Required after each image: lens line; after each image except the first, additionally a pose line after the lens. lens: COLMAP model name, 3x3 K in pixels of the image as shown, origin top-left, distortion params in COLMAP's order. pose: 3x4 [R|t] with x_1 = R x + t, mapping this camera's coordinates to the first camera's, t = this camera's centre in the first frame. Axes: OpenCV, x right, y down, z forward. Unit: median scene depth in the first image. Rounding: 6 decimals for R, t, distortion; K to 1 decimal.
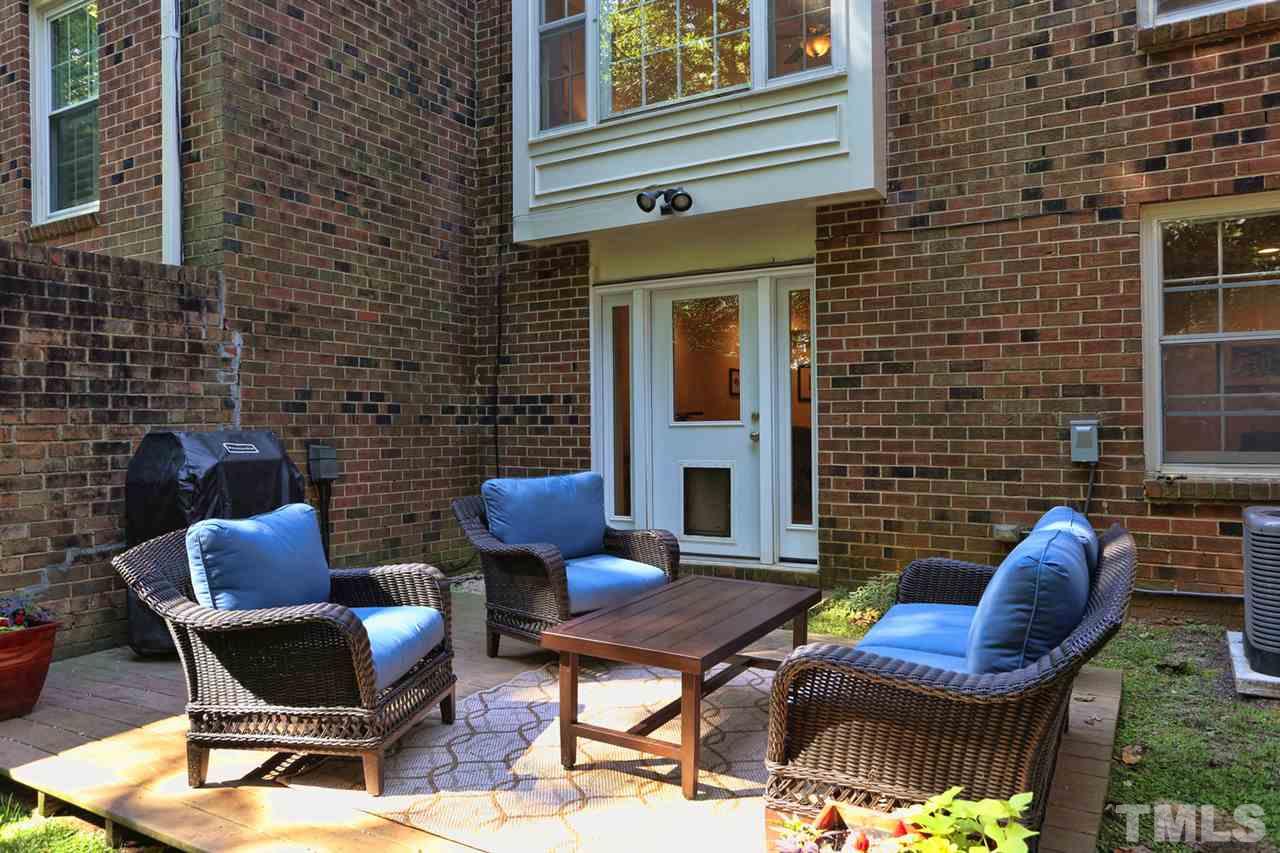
lens RADIAL K [[644.1, 0, 712.2], [0, 644.1, 423.1], [0, 0, 1]] dist [-0.003019, 0.000617]
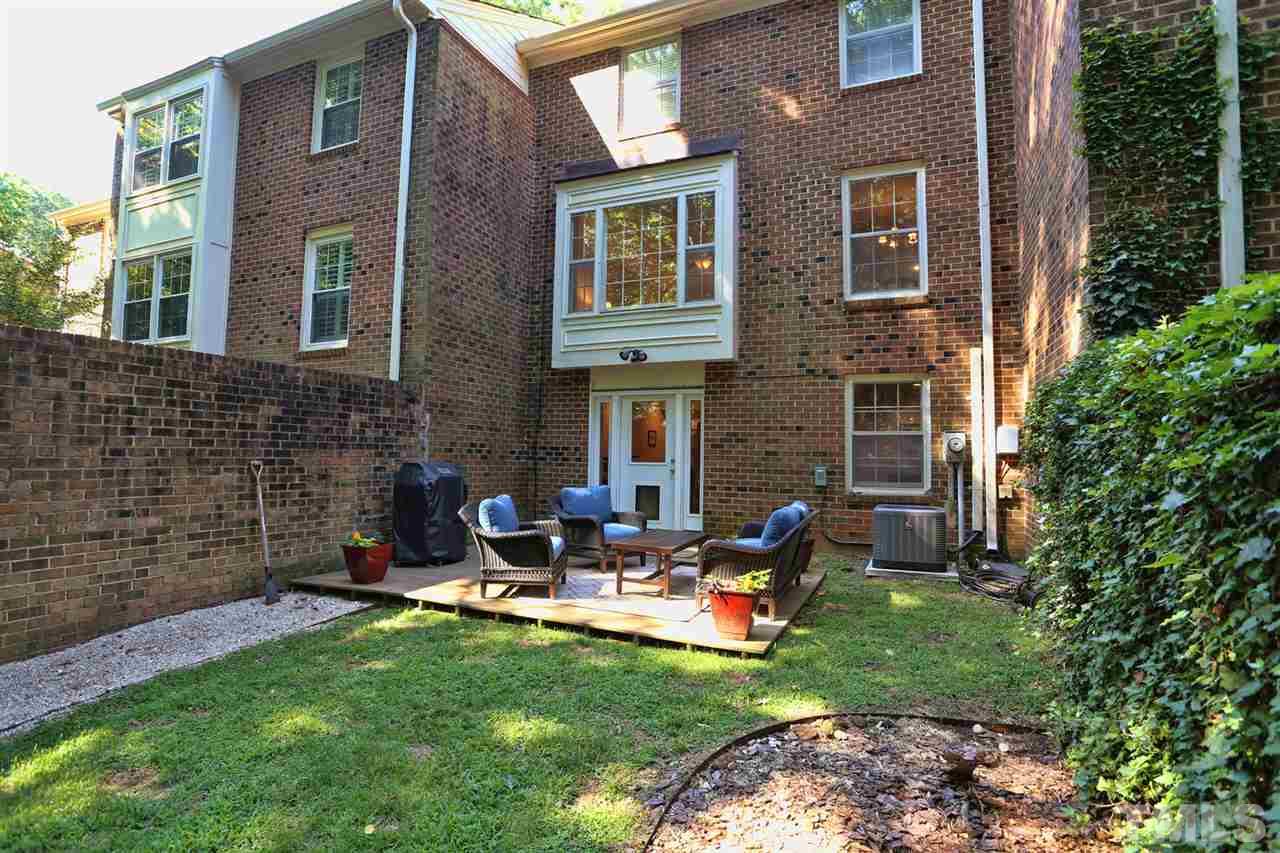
lens RADIAL K [[652.2, 0, 639.2], [0, 652.2, 417.3], [0, 0, 1]] dist [-0.070546, 0.039918]
pose [[0.991748, 0.034095, 0.123583, -0.318103], [-0.027954, 0.998303, -0.051085, -0.041831], [-0.125115, 0.047209, 0.991018, -1.103560]]
